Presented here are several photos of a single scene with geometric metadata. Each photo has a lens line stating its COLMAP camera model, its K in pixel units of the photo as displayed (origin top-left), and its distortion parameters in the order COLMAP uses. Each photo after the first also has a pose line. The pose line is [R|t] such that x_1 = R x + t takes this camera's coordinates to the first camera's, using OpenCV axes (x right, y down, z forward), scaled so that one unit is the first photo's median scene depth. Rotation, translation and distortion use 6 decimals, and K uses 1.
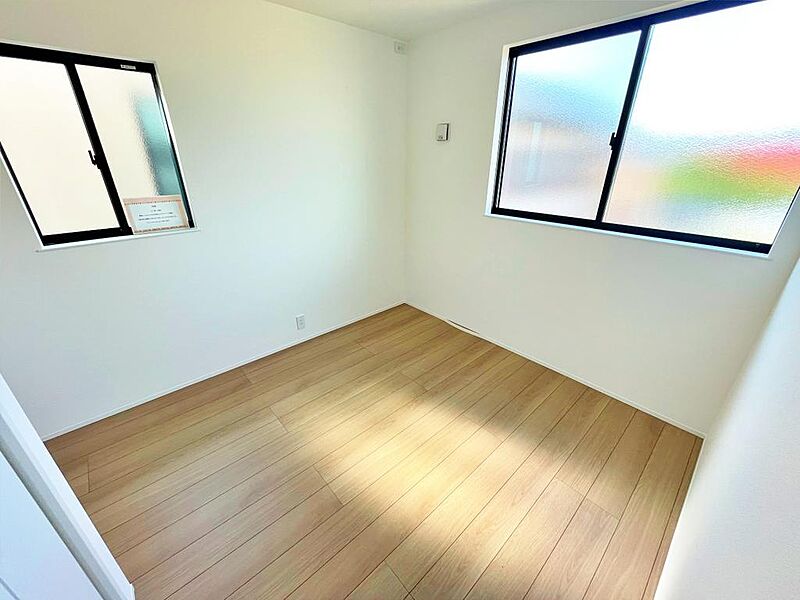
lens RADIAL K [[325.3, 0, 400.4], [0, 325.3, 299.0], [0, 0, 1]] dist [-0.002091, 0.000243]
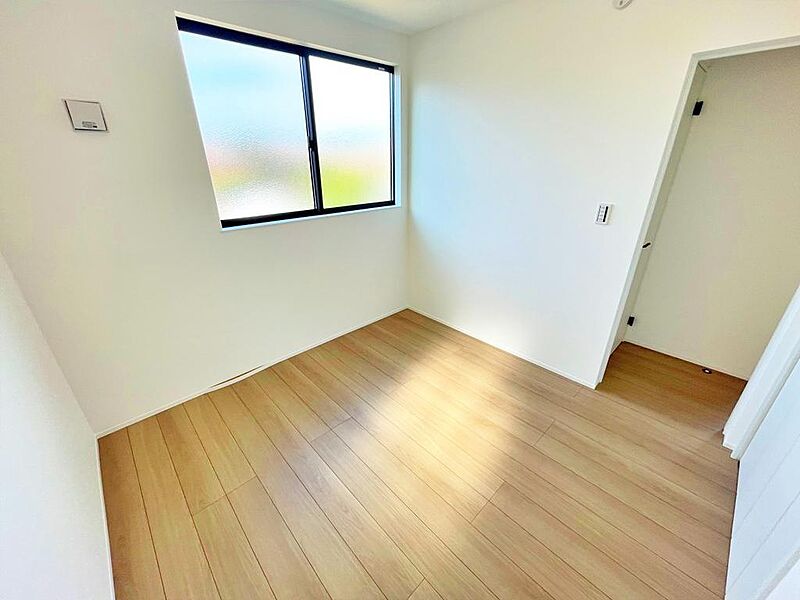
lens RADIAL K [[322.9, 0, 397.8], [0, 322.9, 298.3], [0, 0, 1]] dist [-0.001766, -0.000685]
pose [[-0.016056, -0.402503, 0.915278, -0.657521], [0.411356, 0.831679, 0.372956, -0.294262], [-0.911333, 0.382493, 0.152219, 0.684122]]
